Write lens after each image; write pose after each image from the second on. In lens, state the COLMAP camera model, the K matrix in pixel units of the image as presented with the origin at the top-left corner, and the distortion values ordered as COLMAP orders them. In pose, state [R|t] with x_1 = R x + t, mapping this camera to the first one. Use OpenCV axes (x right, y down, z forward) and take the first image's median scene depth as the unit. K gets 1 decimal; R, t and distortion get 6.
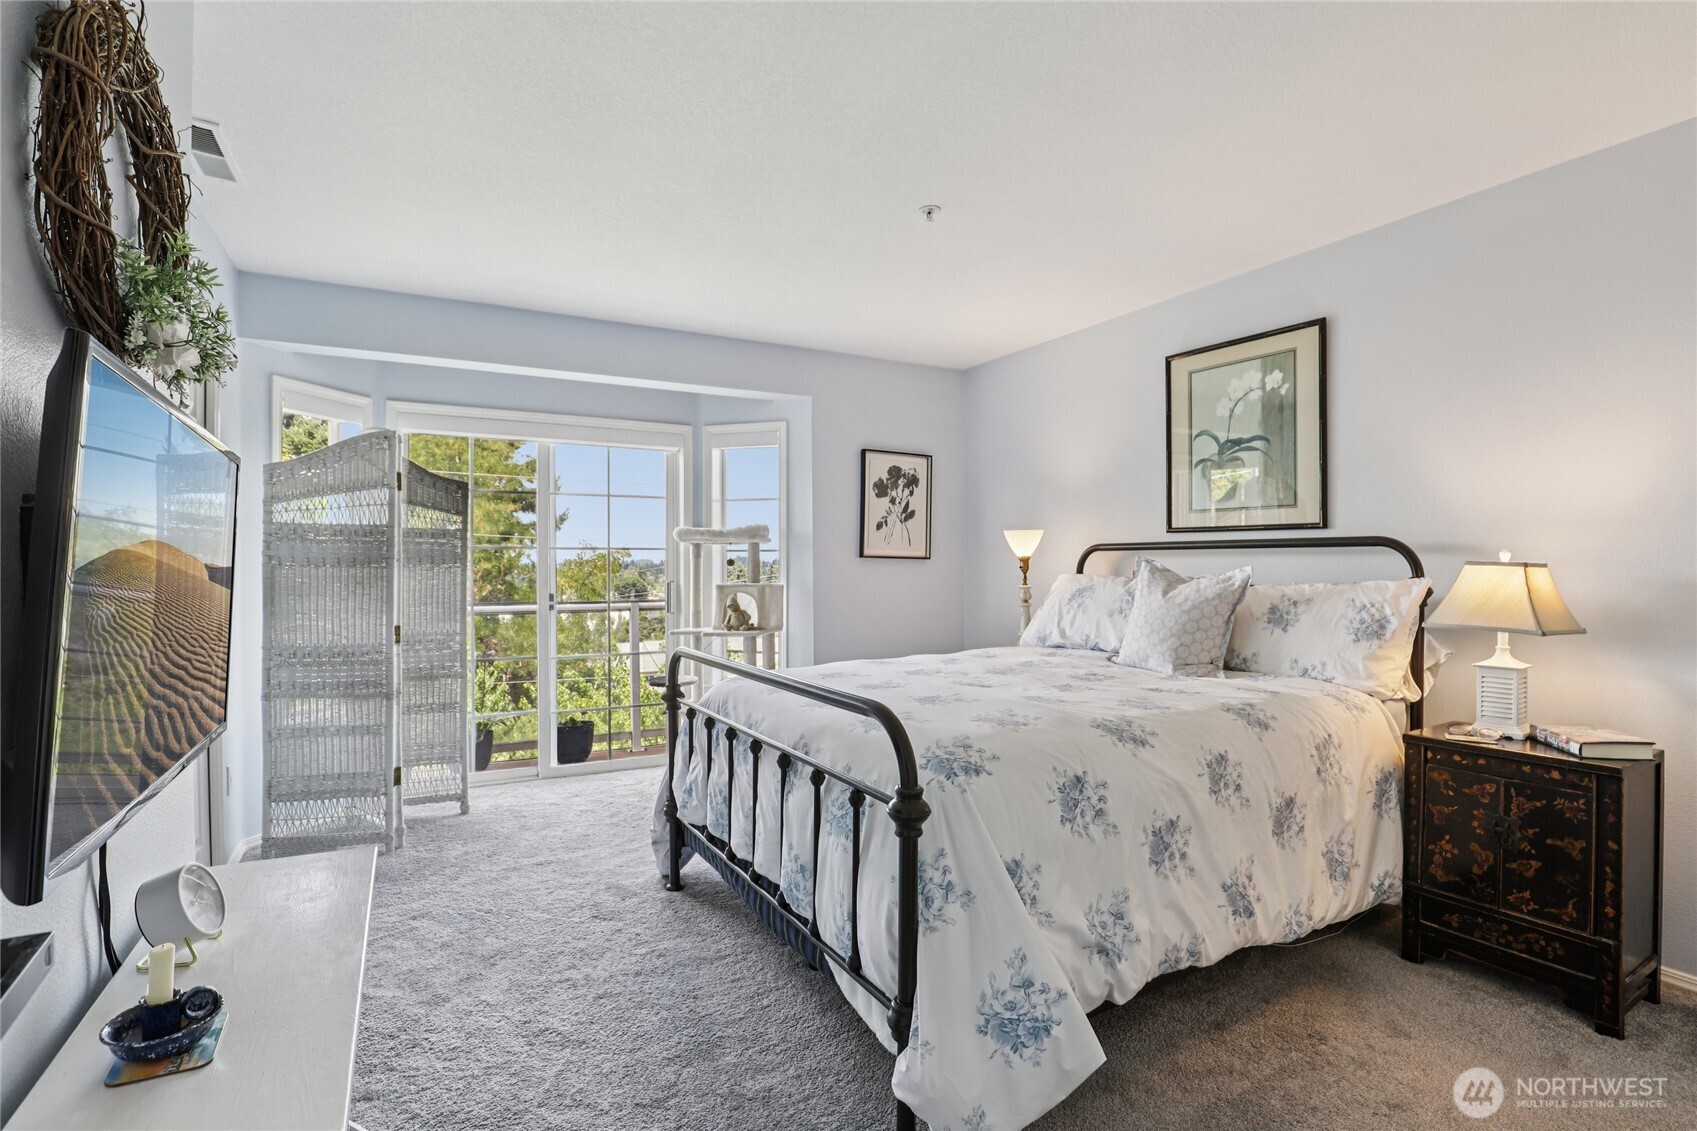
lens RADIAL K [[799.9, 0, 839.7], [0, 799.9, 561.3], [0, 0, 1]] dist [-0.033939, 0.004211]
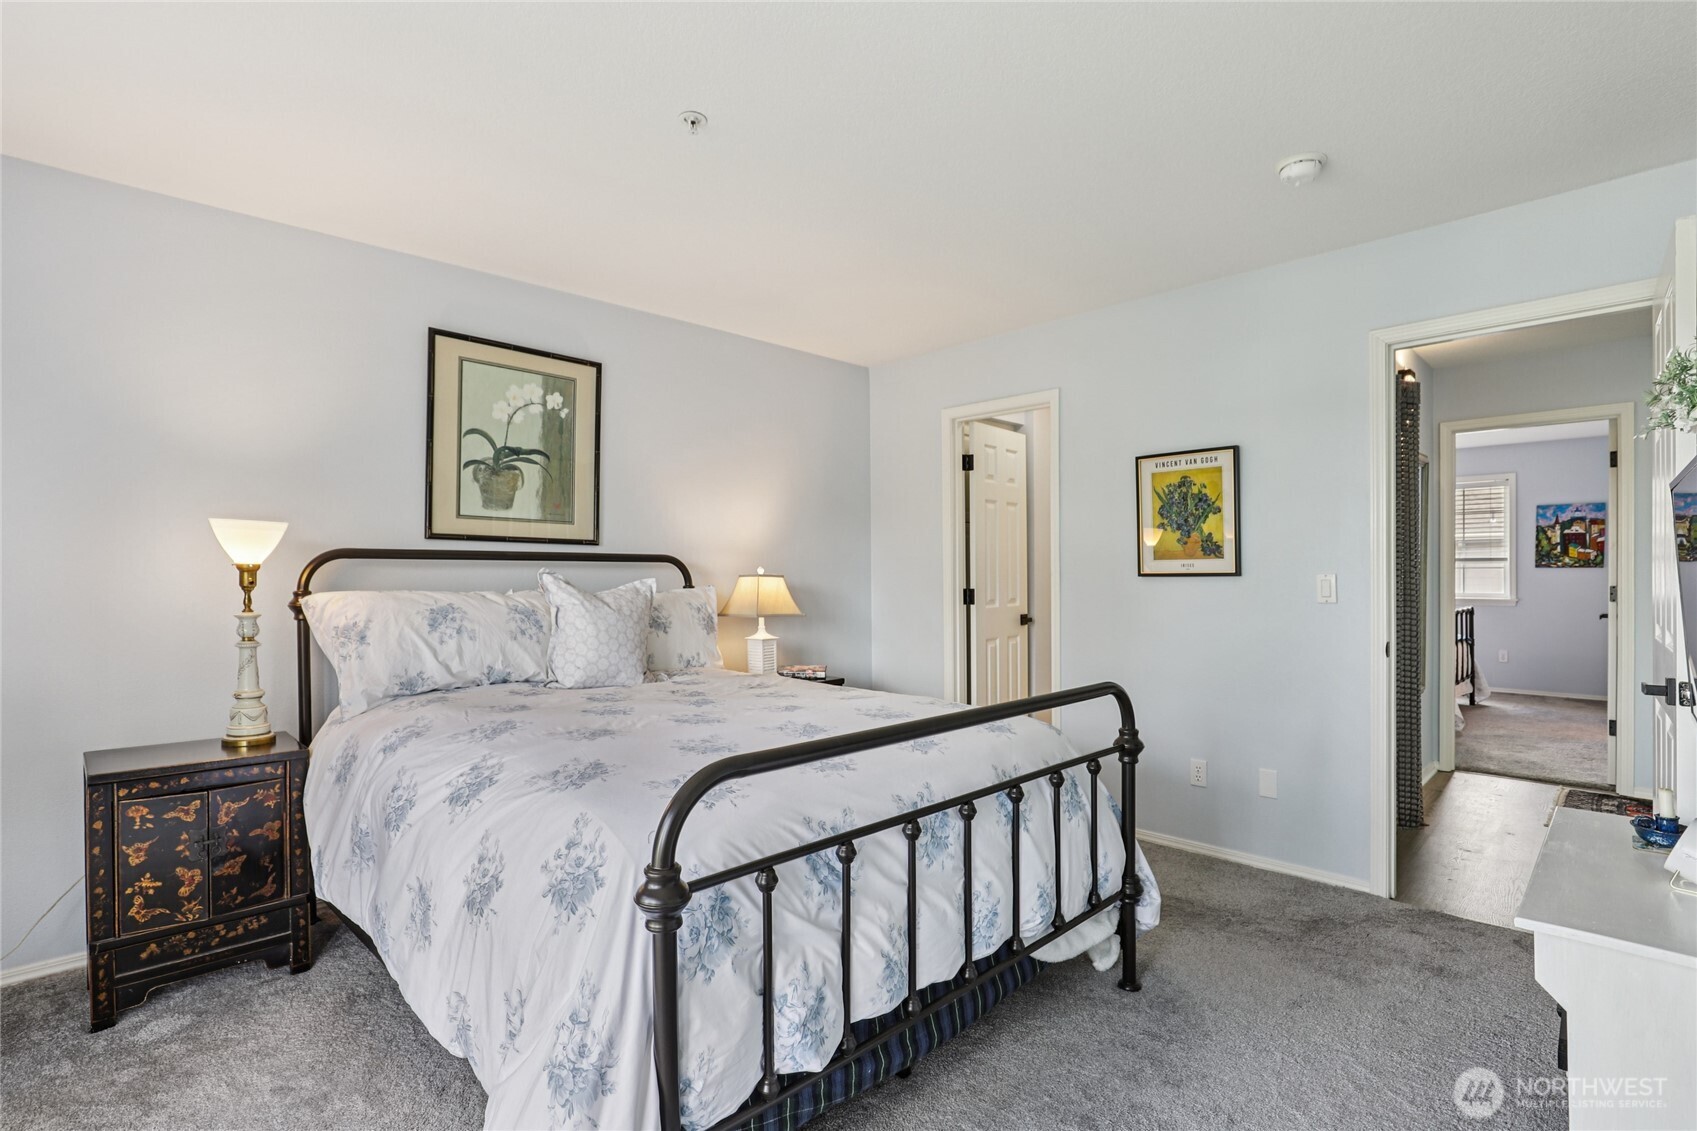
lens RADIAL K [[799.9, 0, 839.7], [0, 799.9, 576.0], [0, 0, 1]] dist [-0.033939, 0.004211]
pose [[-0.257640, -0.011461, 0.966173, -0.556149], [-0.011797, 0.999892, 0.008715, -0.009461], [-0.966169, -0.009152, -0.257748, 0.873271]]
